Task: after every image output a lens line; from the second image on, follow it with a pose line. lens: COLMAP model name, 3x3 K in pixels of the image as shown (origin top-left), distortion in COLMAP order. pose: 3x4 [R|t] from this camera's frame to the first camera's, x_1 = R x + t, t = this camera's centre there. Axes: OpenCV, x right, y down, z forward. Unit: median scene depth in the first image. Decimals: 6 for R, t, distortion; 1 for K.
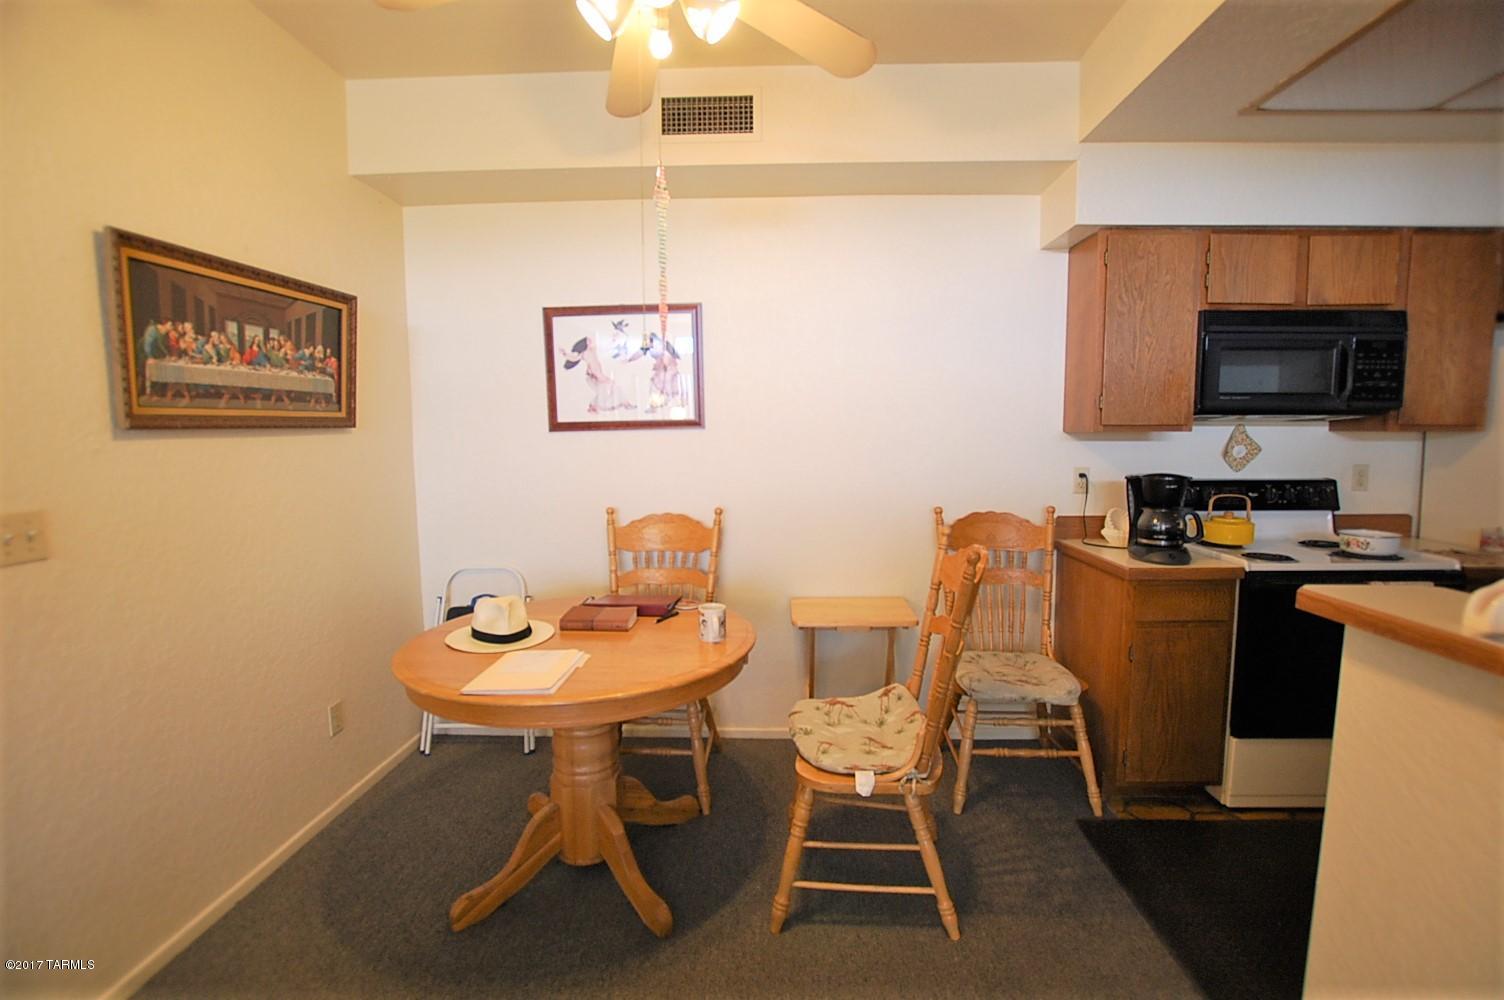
lens RADIAL K [[657.0, 0, 784.3], [0, 657.0, 486.2], [0, 0, 1]] dist [-0.021972, -0.000415]
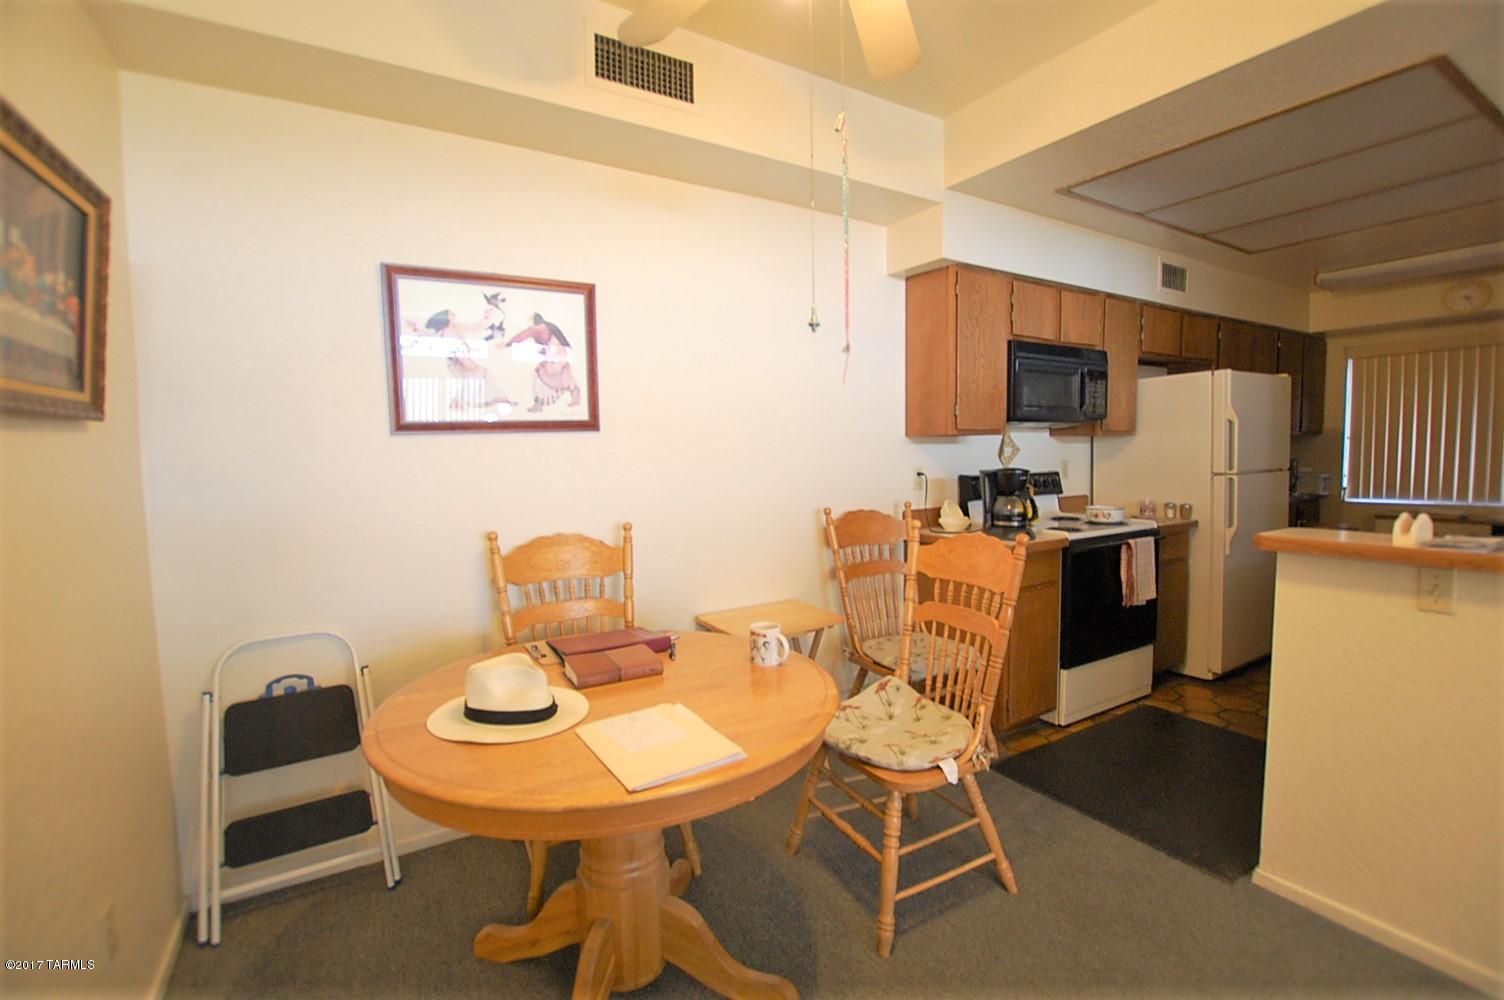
lens RADIAL K [[657.0, 0, 707.1], [0, 657.0, 489.8], [0, 0, 1]] dist [-0.021972, -0.000415]
pose [[0.846729, -0.037698, 0.530687, -0.538695], [0.051531, 0.998608, -0.011282, 0.005831], [-0.529523, 0.036899, 0.847493, 0.241317]]
